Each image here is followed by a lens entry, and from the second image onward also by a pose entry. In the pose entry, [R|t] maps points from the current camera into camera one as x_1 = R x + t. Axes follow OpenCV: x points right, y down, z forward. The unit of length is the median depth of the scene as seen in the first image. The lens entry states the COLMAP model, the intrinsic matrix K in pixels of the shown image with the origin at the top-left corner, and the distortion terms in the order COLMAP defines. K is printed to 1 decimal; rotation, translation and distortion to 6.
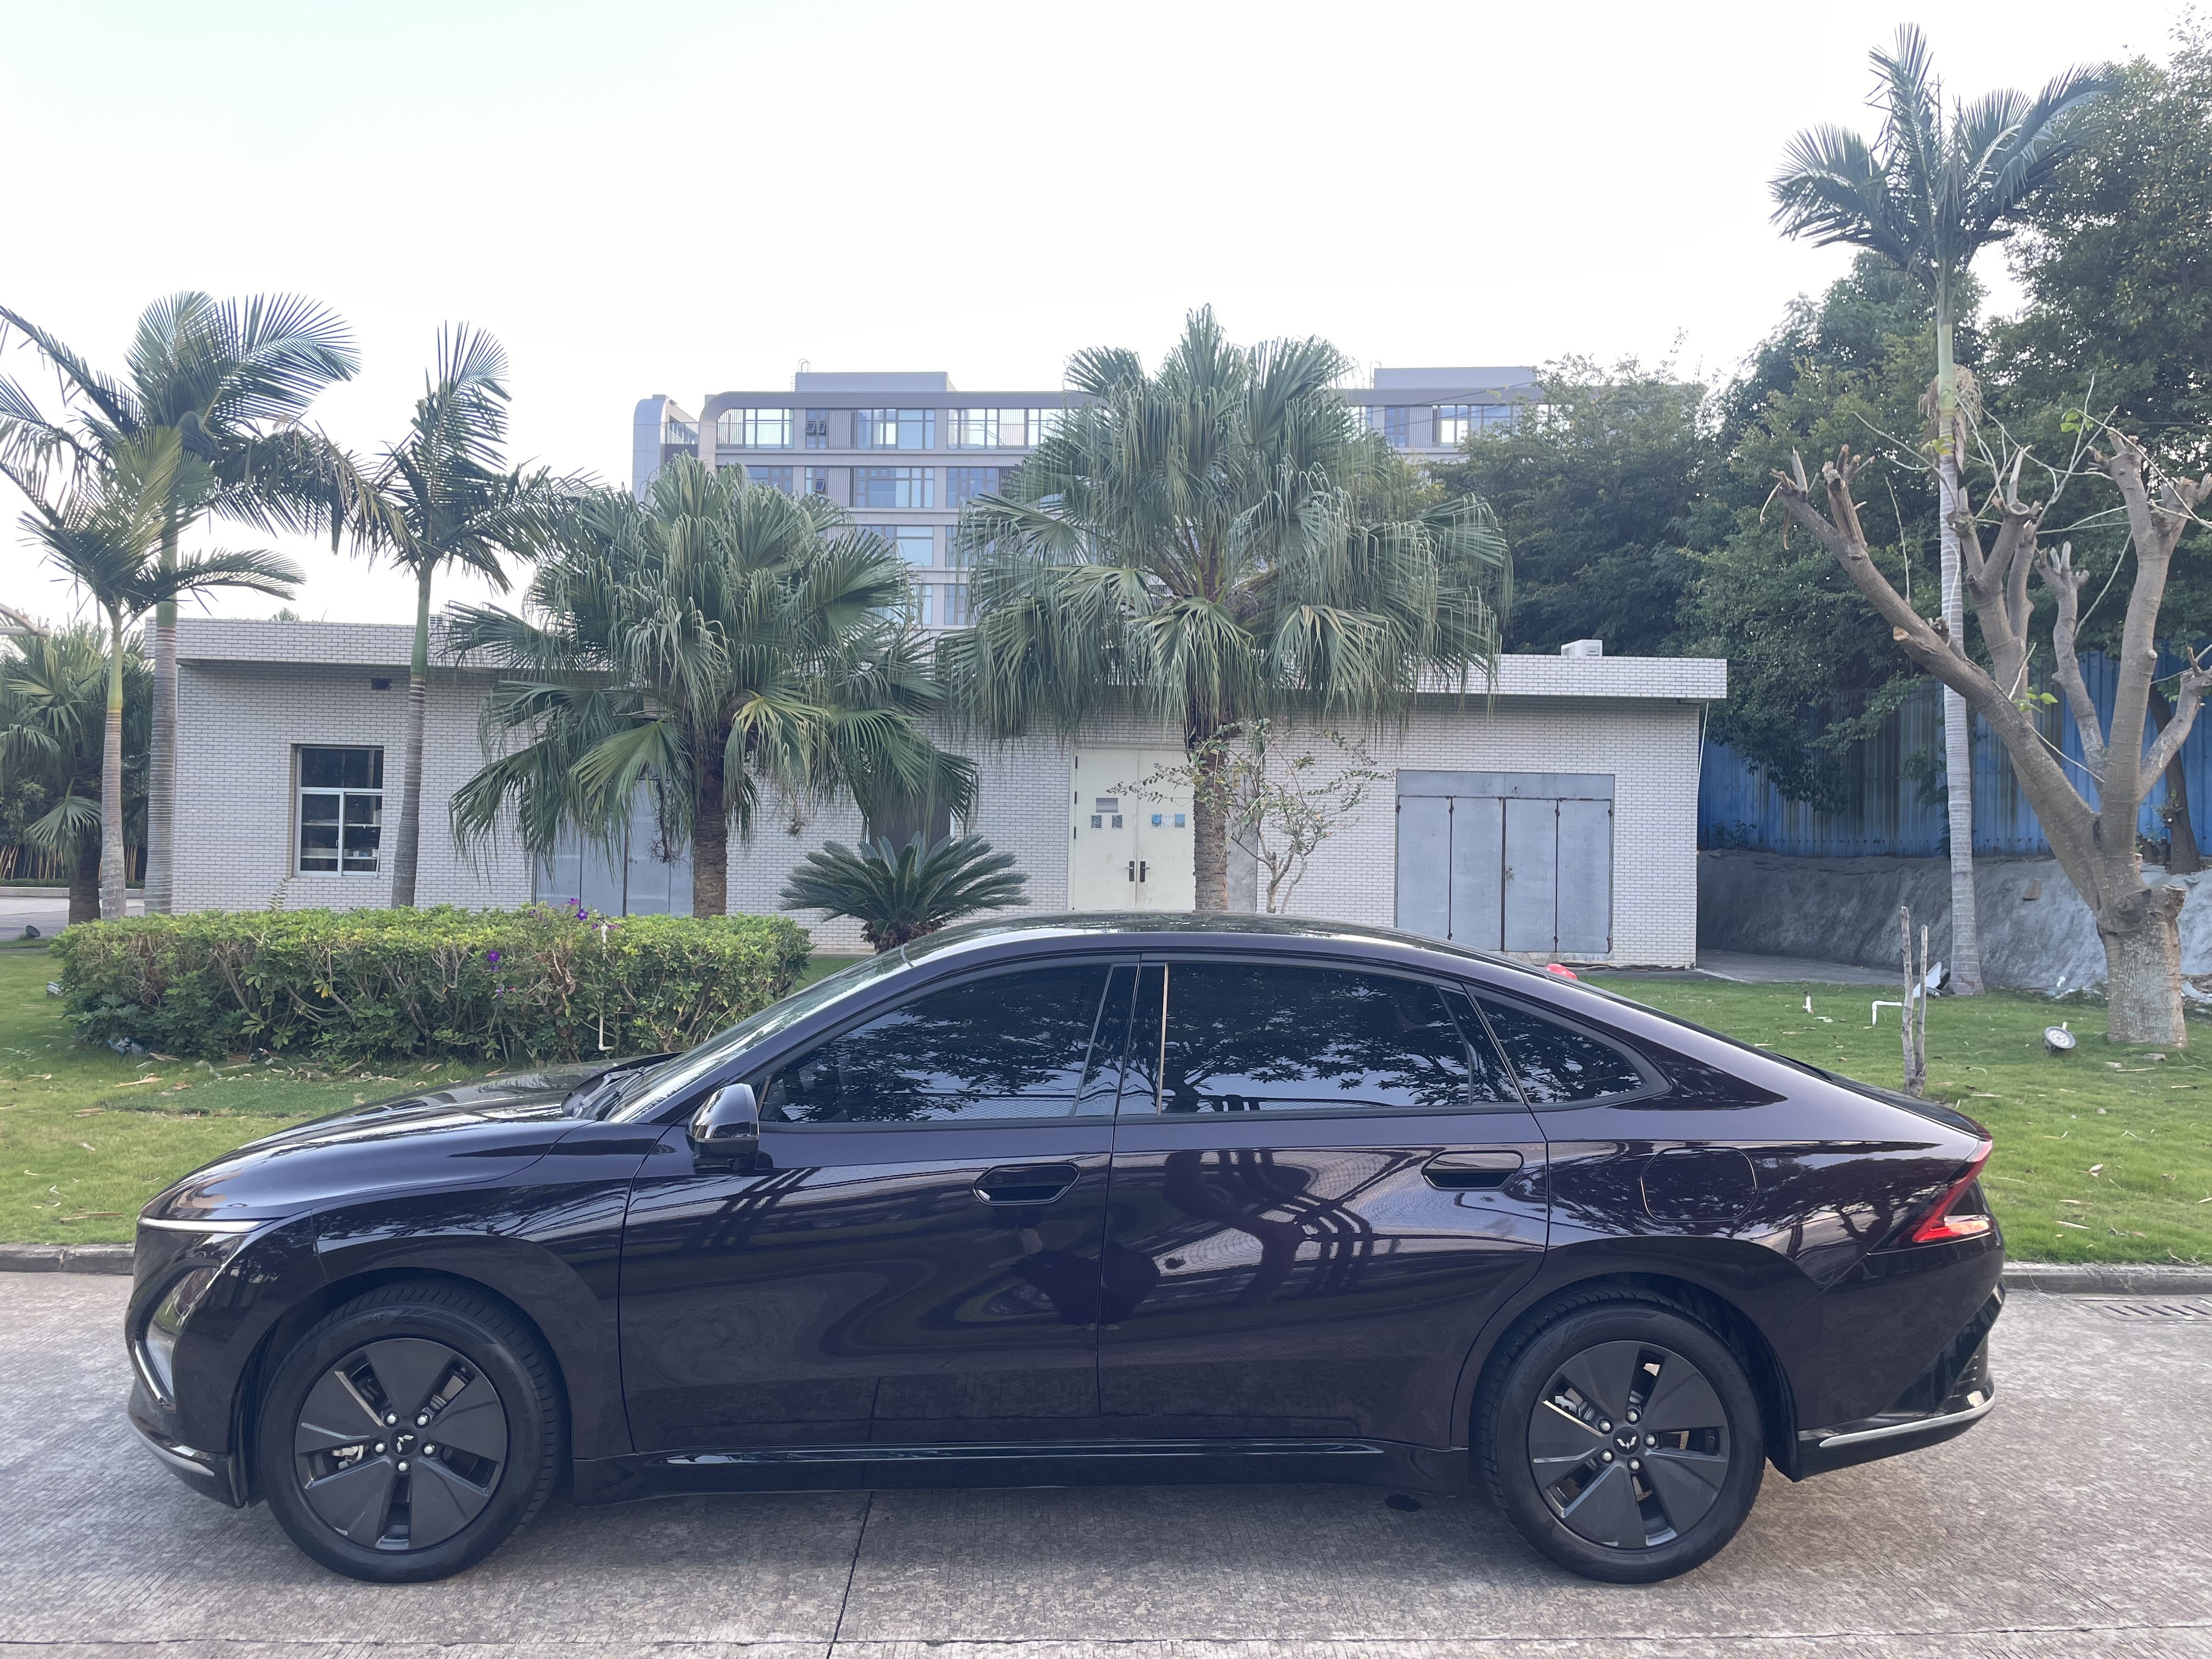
lens RADIAL K [[1691.1, 0, 1106.0], [0, 1691.1, 829.5], [0, 0, 1]] dist [0.081508, -0.111078]
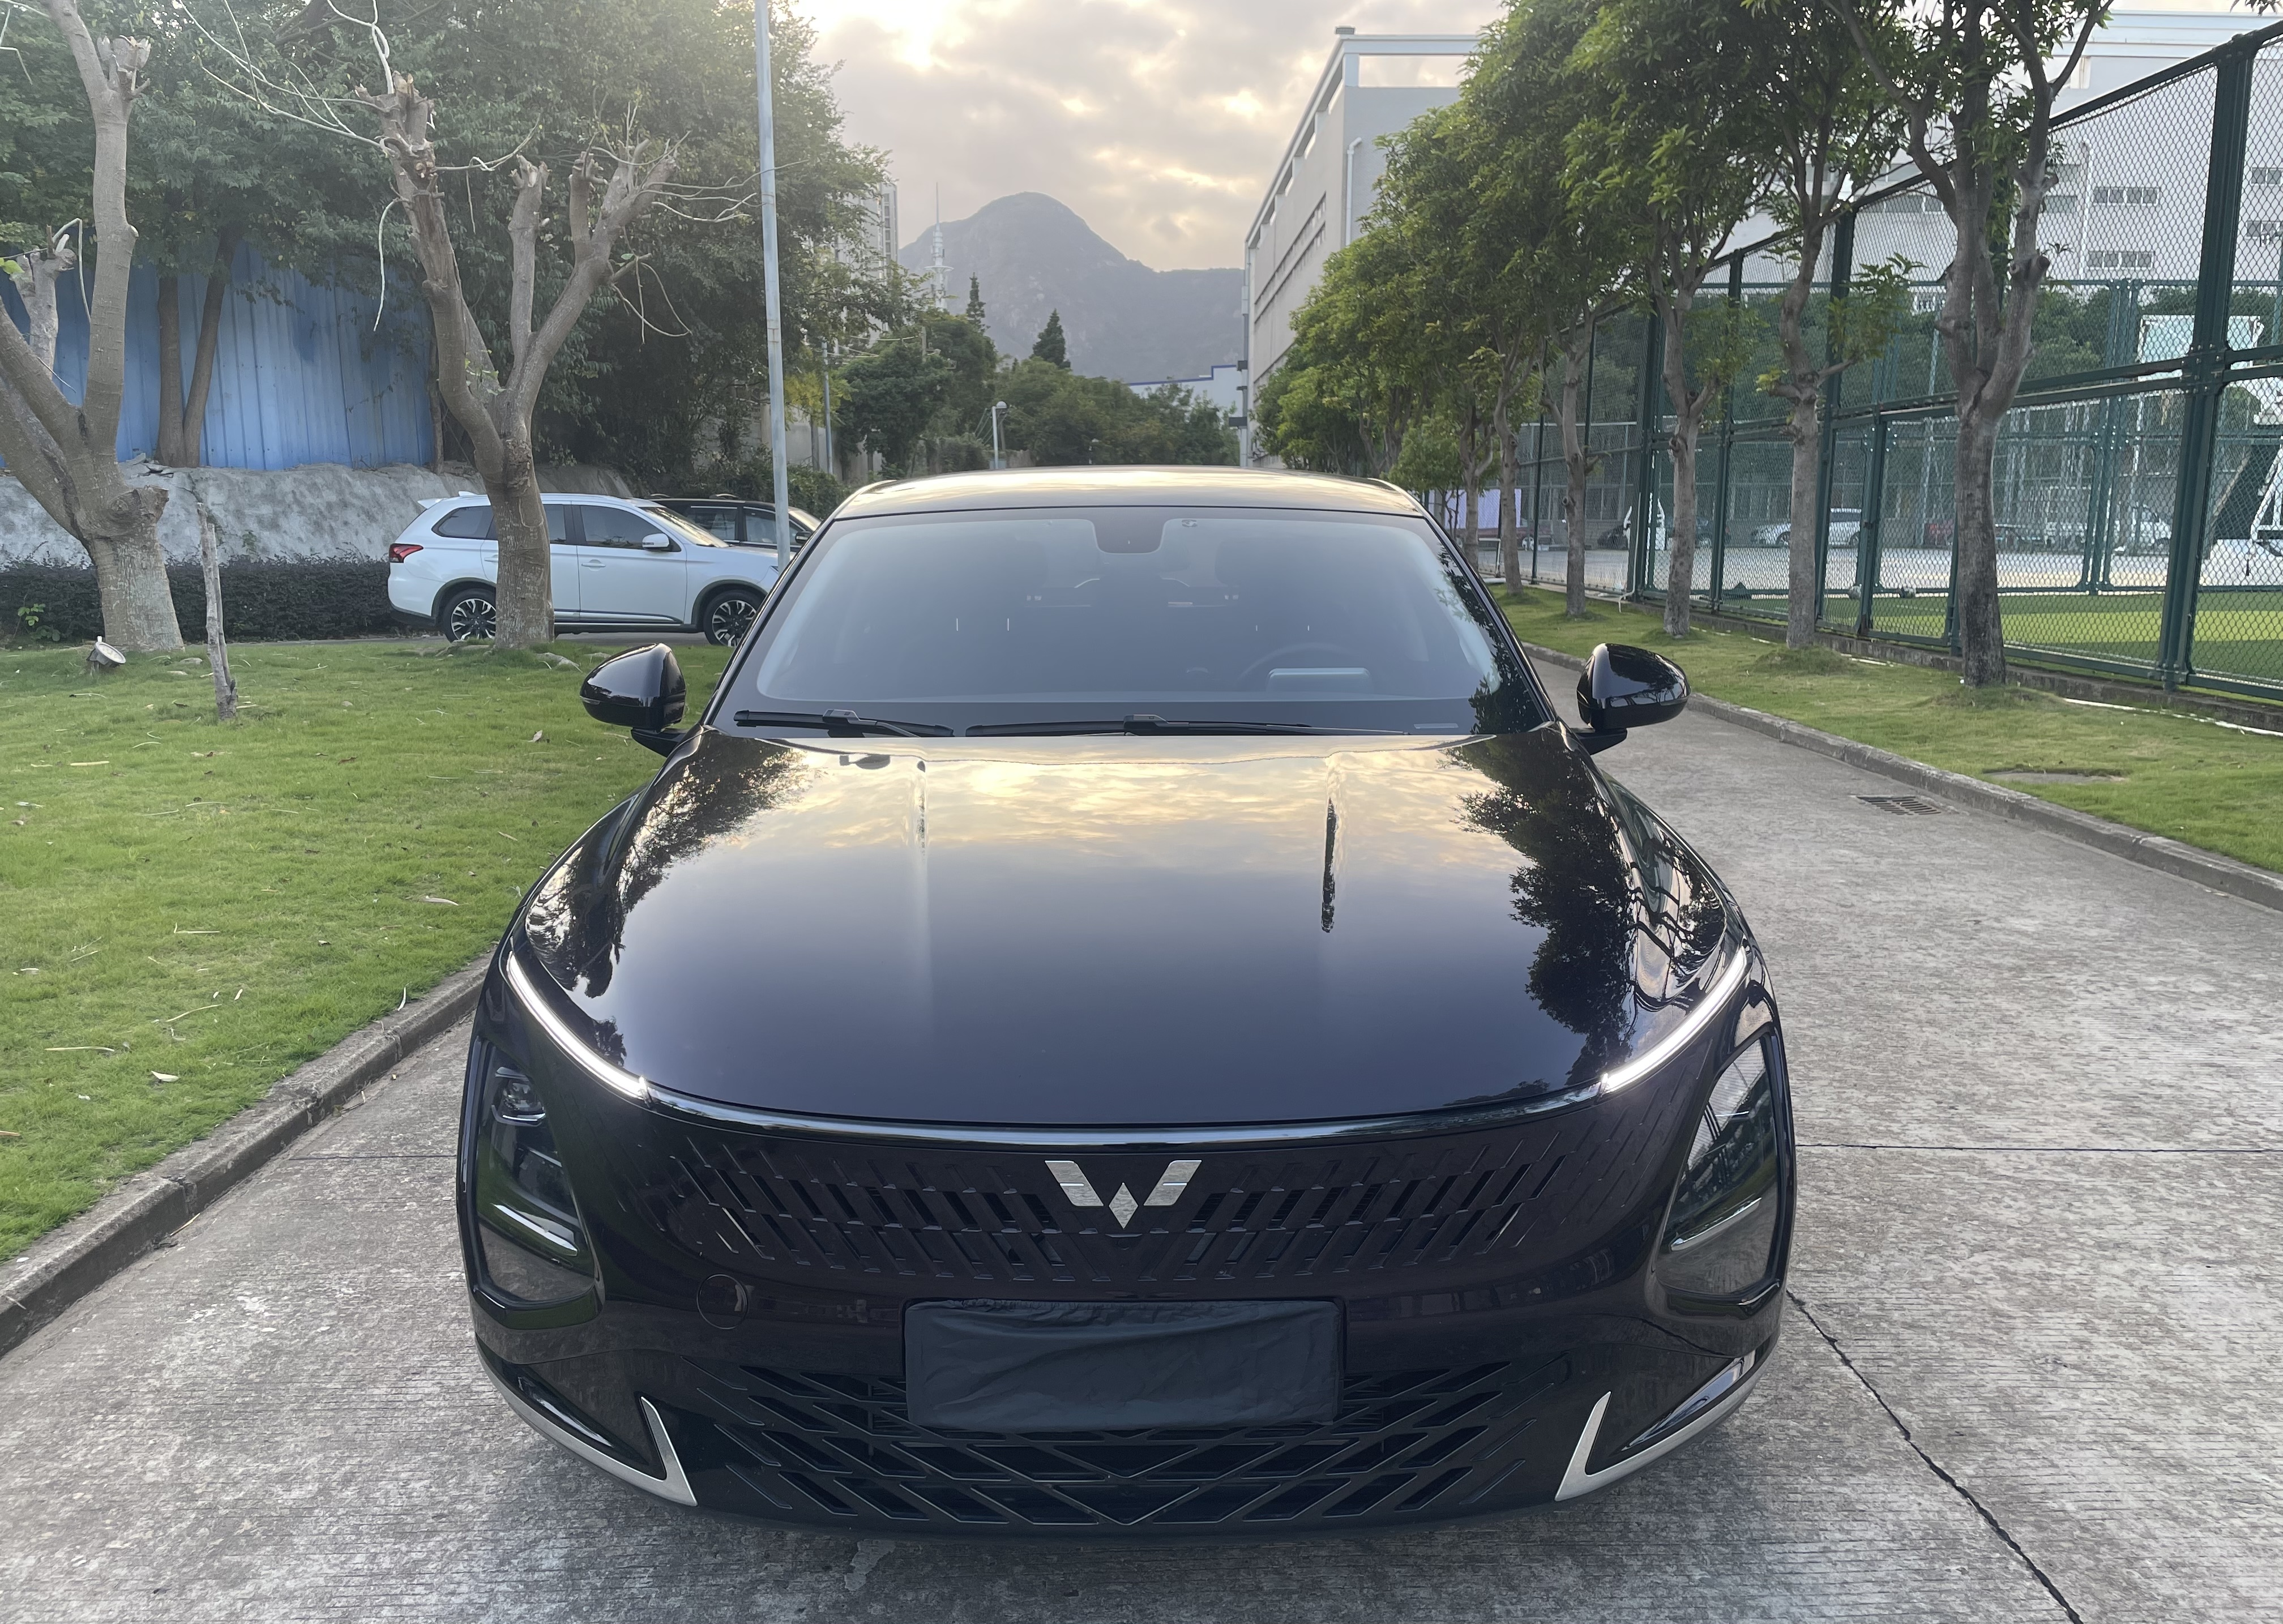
lens RADIAL K [[1756.2, 0, 1108.6], [0, 1756.2, 885.5], [0, 0, 1]] dist [-0.001346, -0.006021]
pose [[0.028204, -0.221140, 0.974834, -0.378932], [-0.010563, 0.975102, 0.221507, 0.027284], [-0.999546, -0.016544, 0.025166, 0.420549]]
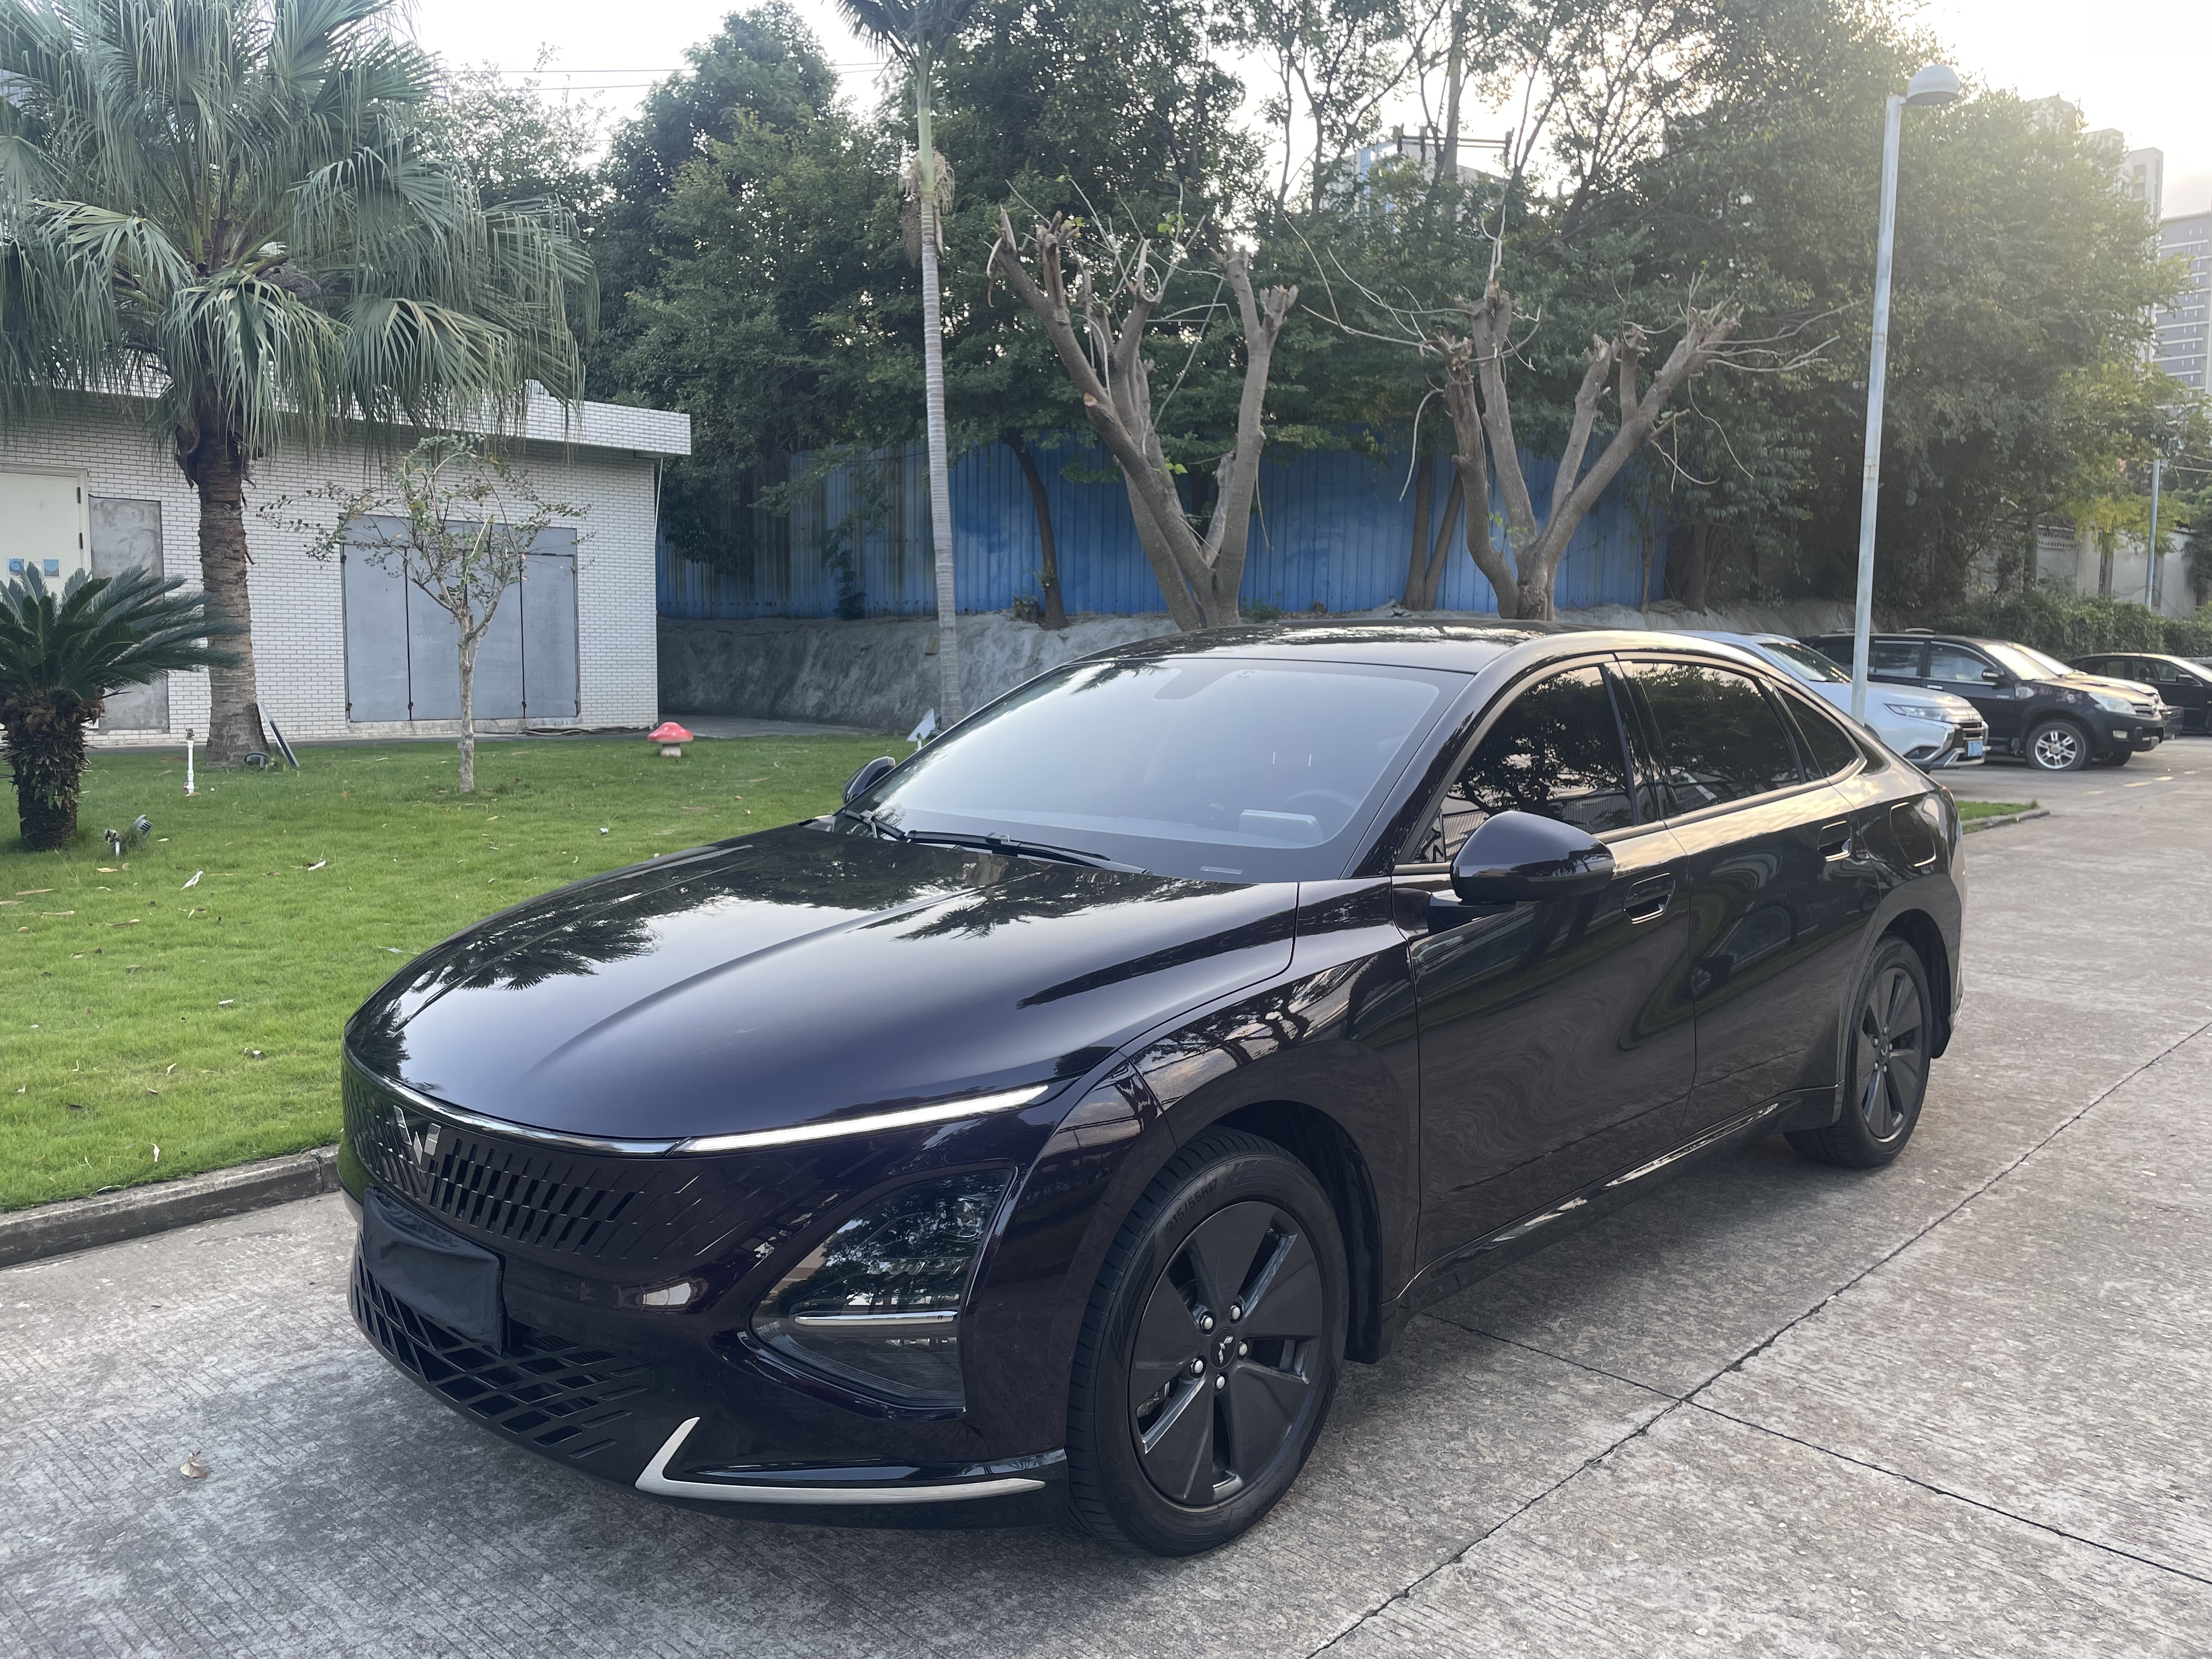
lens RADIAL K [[1691.1, 0, 1106.0], [0, 1691.1, 829.5], [0, 0, 1]] dist [0.081508, -0.111078]
pose [[0.716674, -0.086195, 0.692061, -0.314529], [-0.005559, 0.991595, 0.129258, 0.018580], [-0.697386, -0.096483, 0.710171, 0.191407]]
